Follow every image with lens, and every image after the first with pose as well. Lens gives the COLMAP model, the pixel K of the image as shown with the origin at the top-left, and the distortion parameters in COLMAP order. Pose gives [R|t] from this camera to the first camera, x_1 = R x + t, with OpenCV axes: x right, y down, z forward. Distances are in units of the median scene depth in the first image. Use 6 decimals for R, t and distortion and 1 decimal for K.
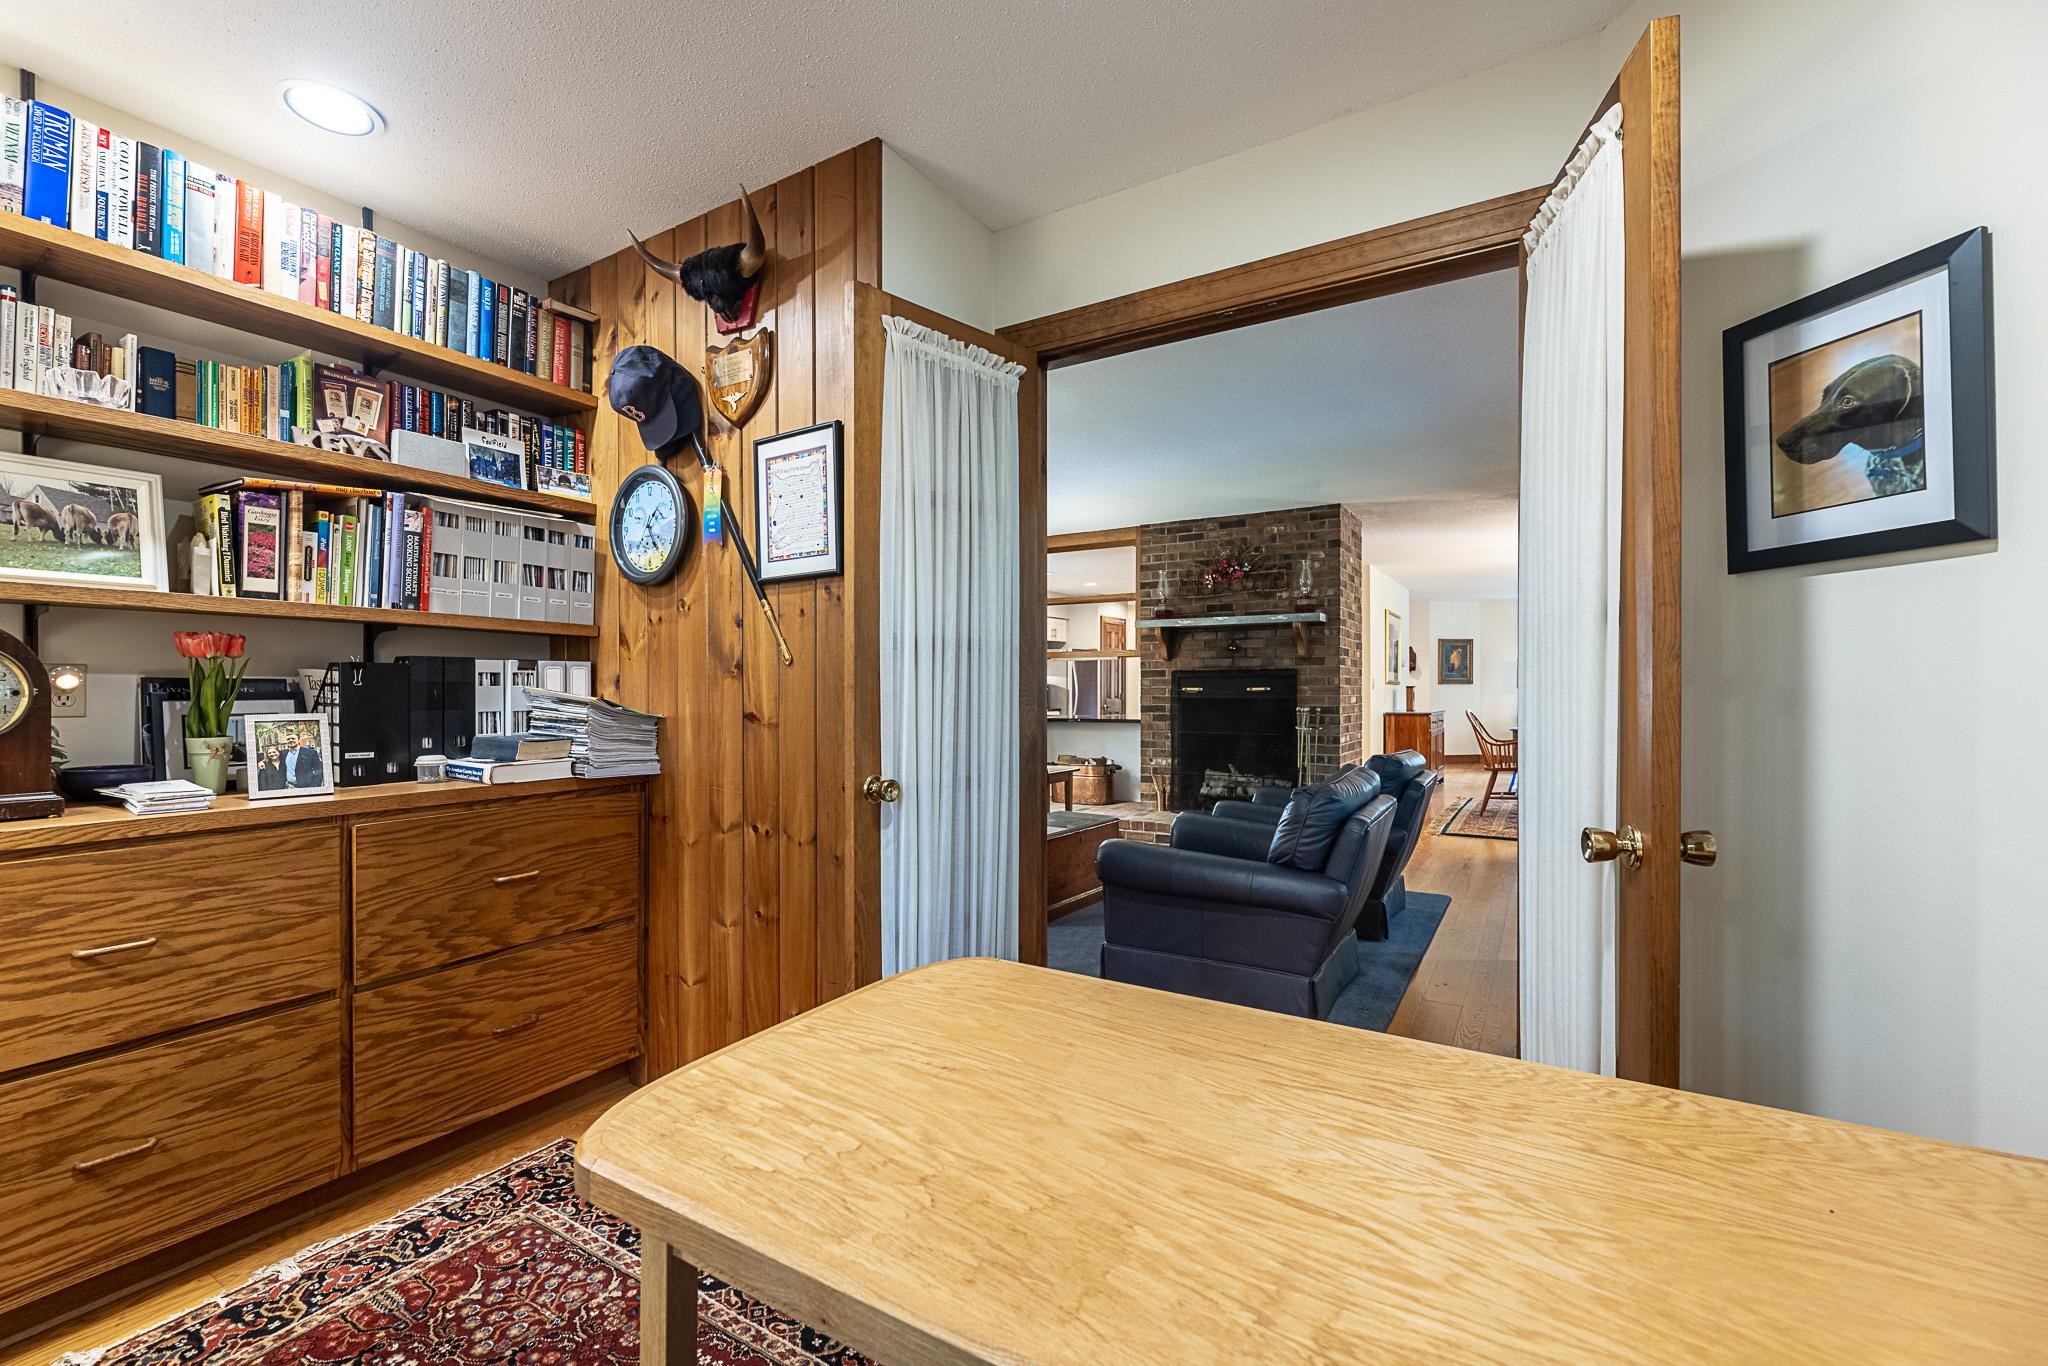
lens RADIAL K [[863.7, 0, 1013.6], [0, 863.7, 684.0], [0, 0, 1]] dist [0.000243, -0.000144]
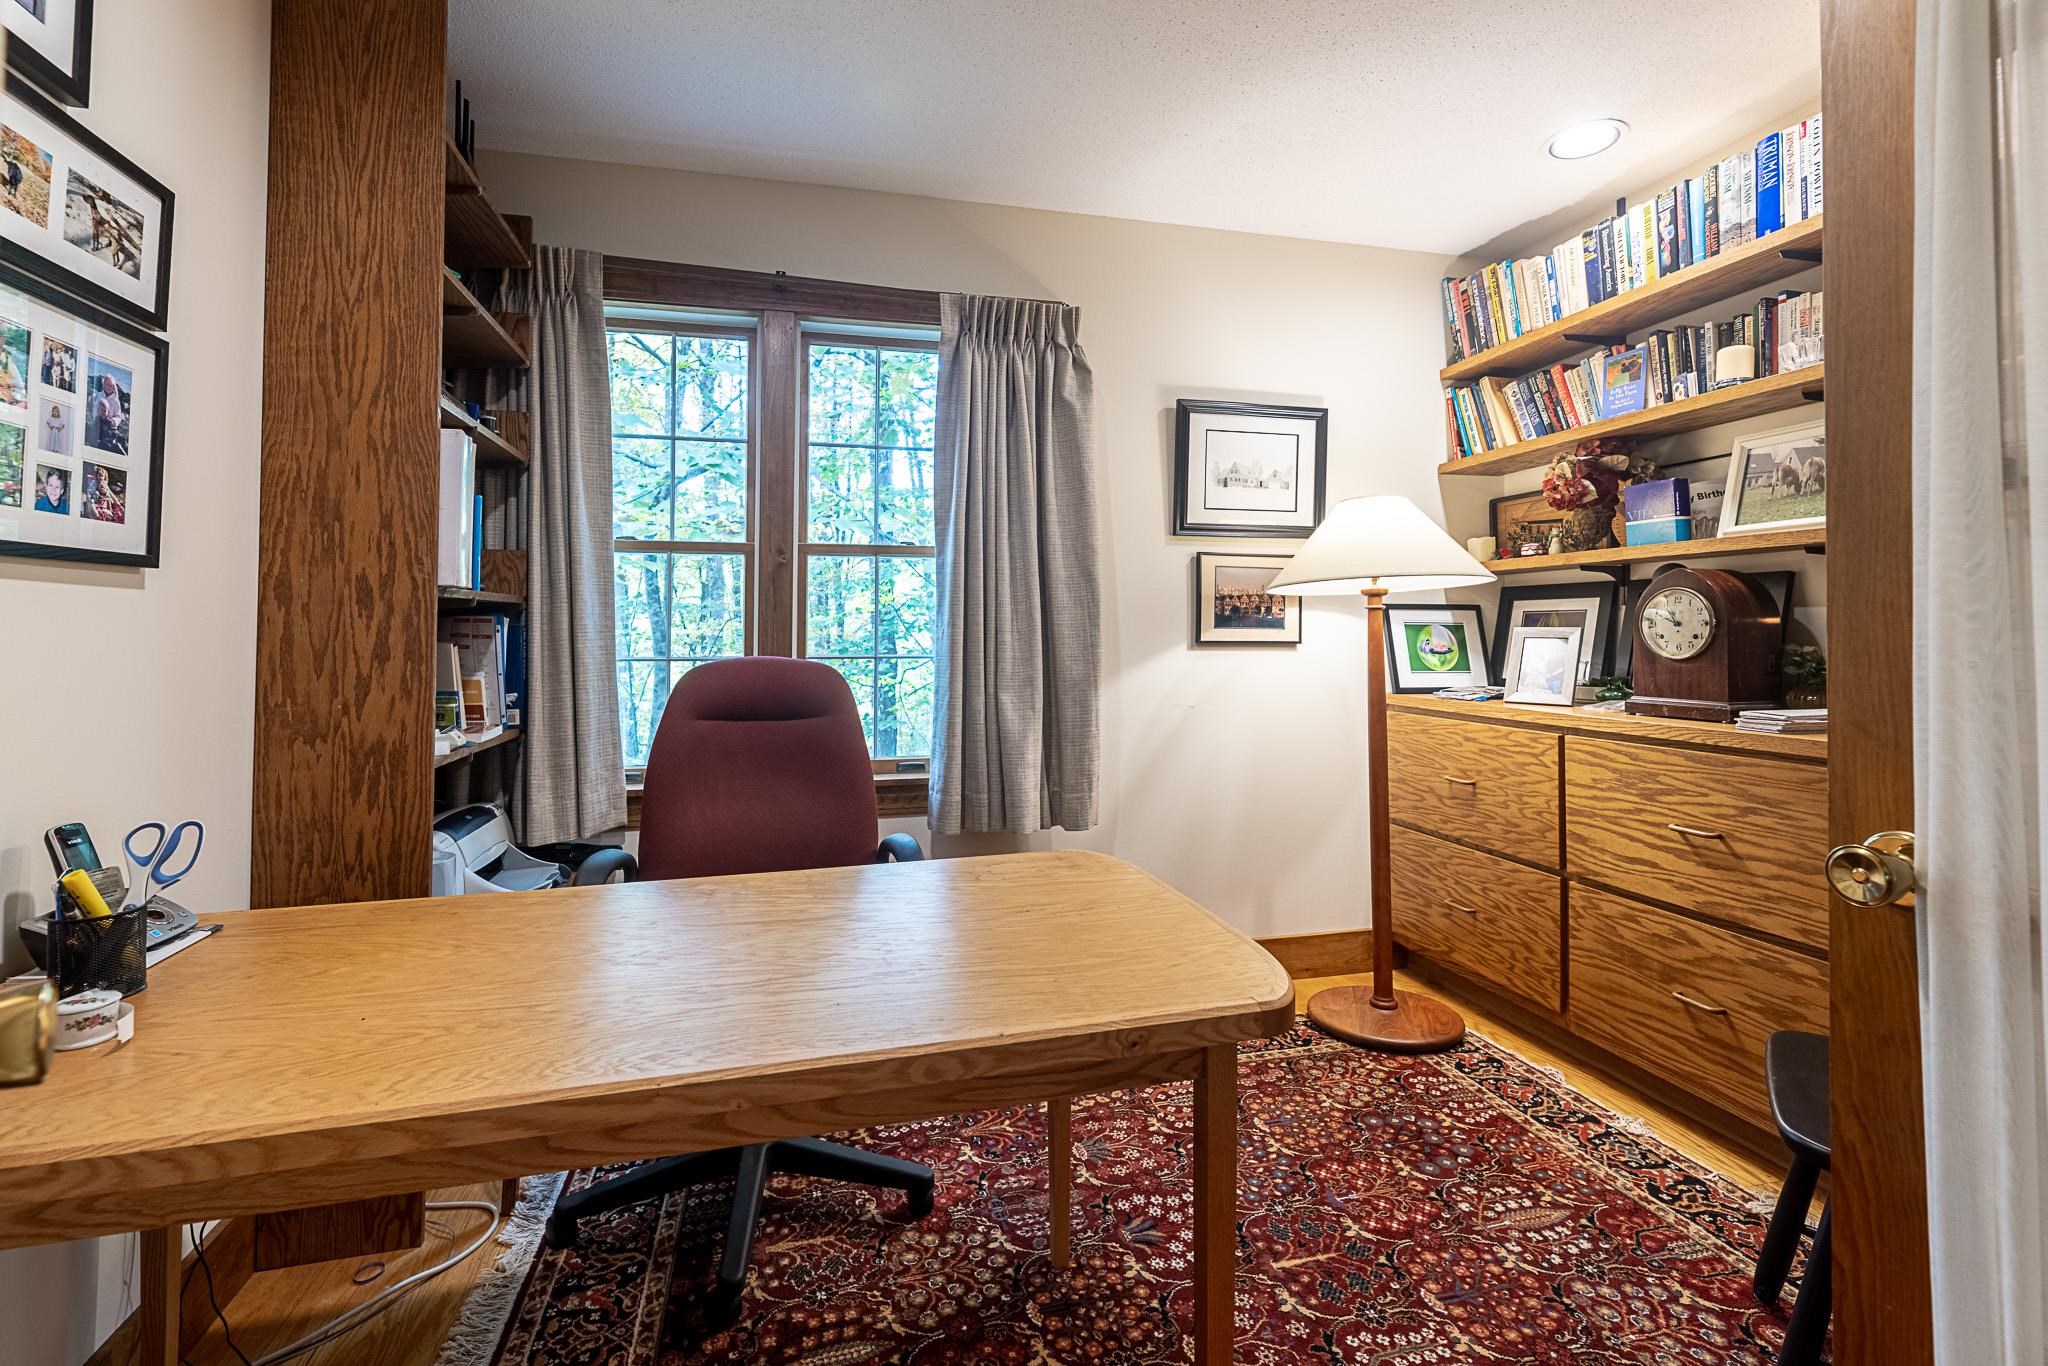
lens RADIAL K [[863.7, 0, 999.6], [0, 863.7, 615.1], [0, 0, 1]] dist [0.000243, -0.000144]
pose [[-0.701508, -0.024001, -0.712258, 0.501845], [0.000715, 0.999409, -0.034381, 0.040589], [0.712661, -0.024628, -0.701076, 1.116598]]
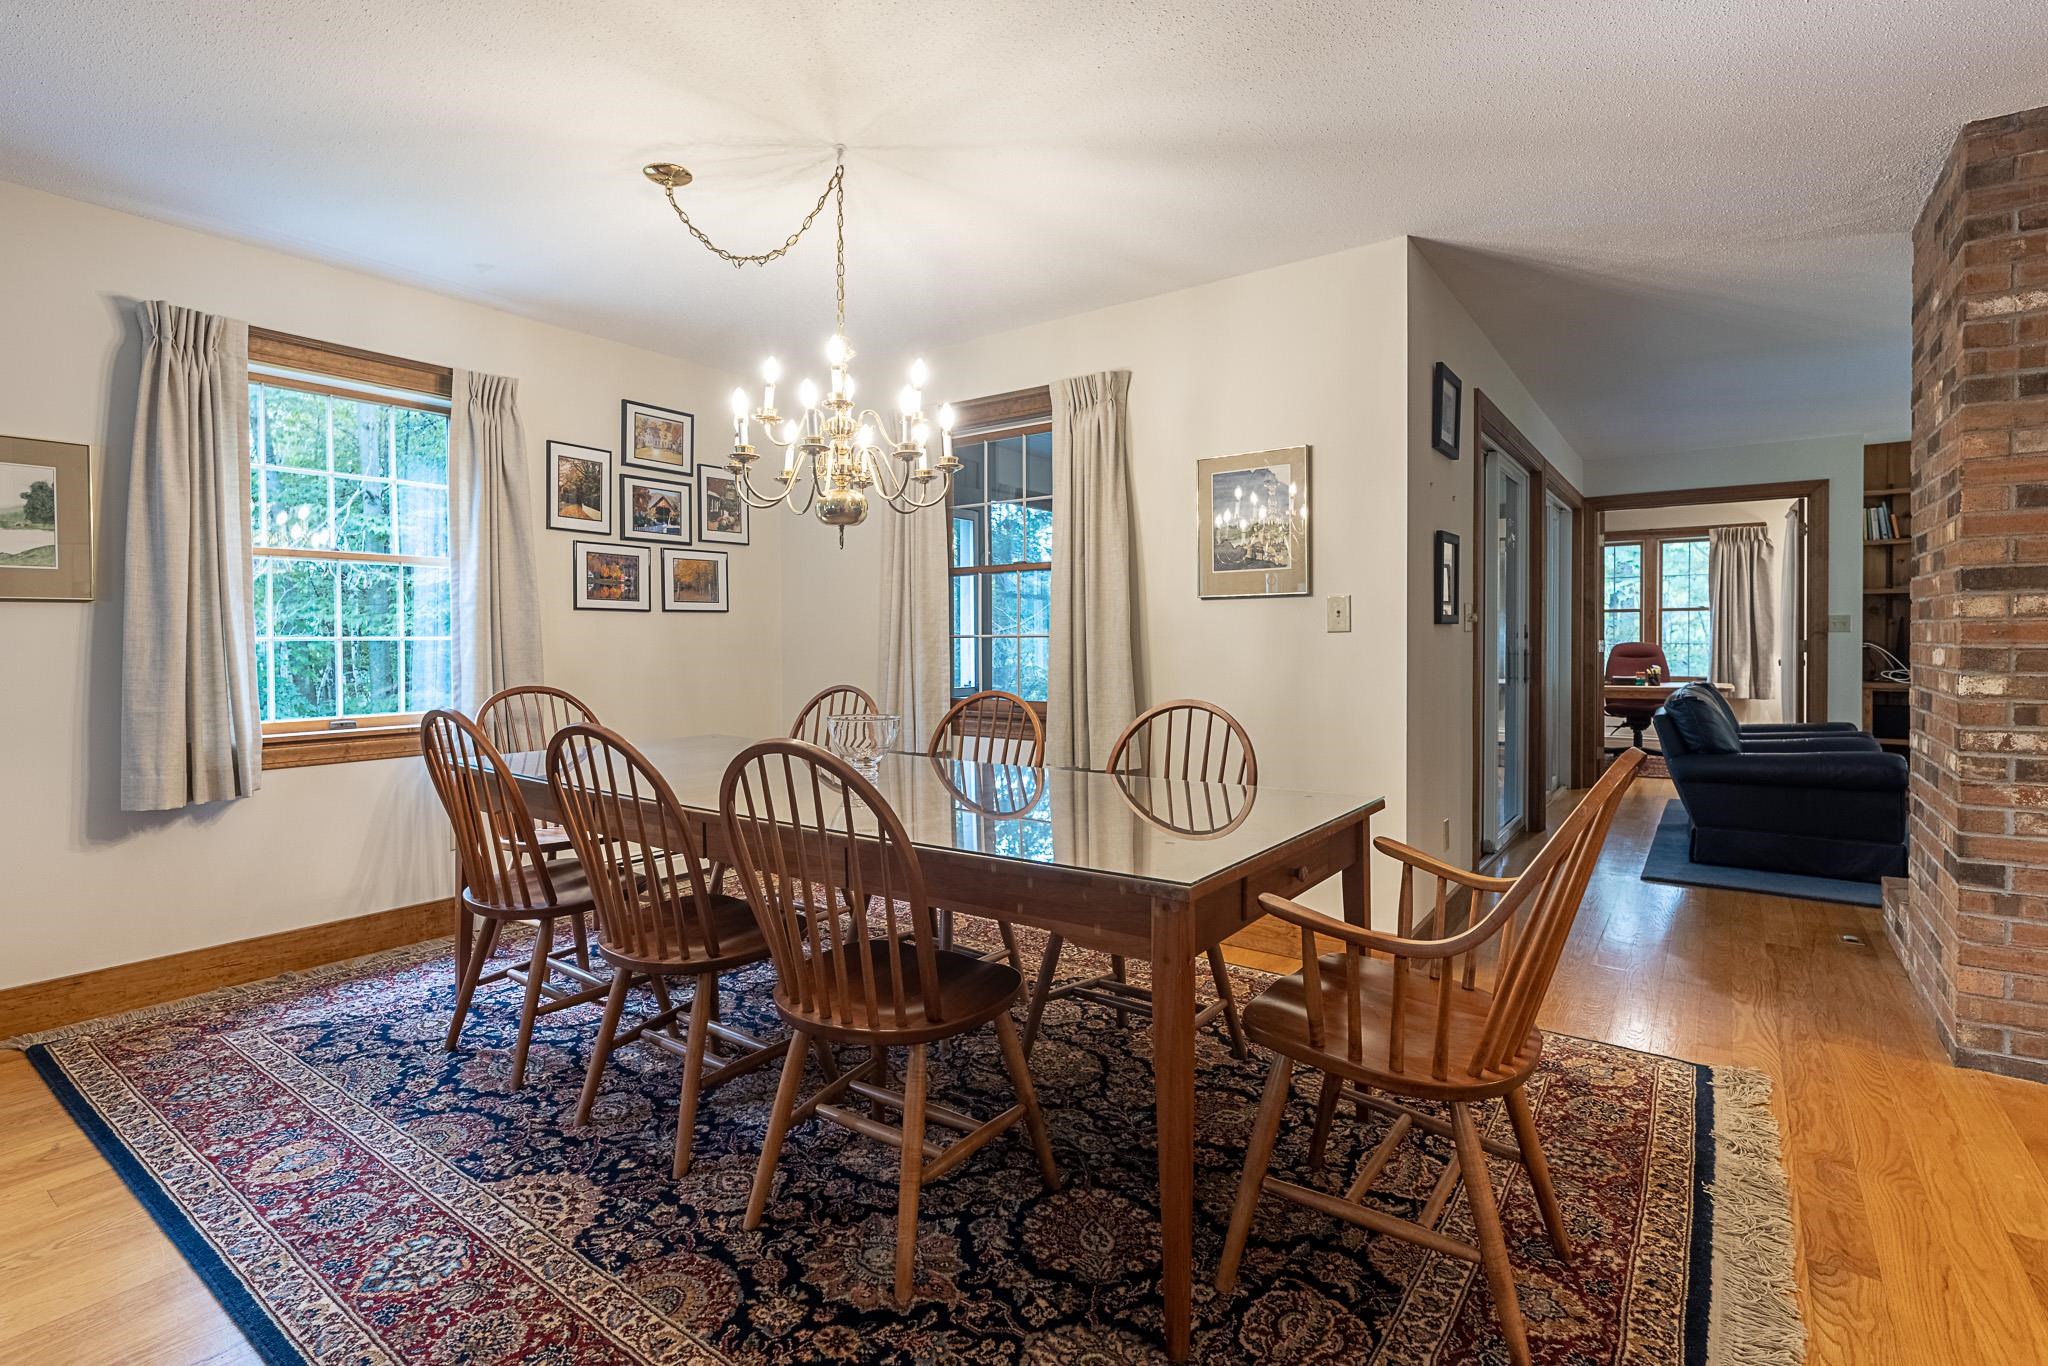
lens RADIAL K [[963.5, 0, 1004.8], [0, 963.5, 661.5], [0, 0, 1]] dist [0.000549, -0.000459]
pose [[-0.996847, 0.001480, 0.079333, 2.846961], [0.003104, 0.999788, 0.020345, 0.043379], [-0.079286, 0.020527, -0.996641, 5.391255]]
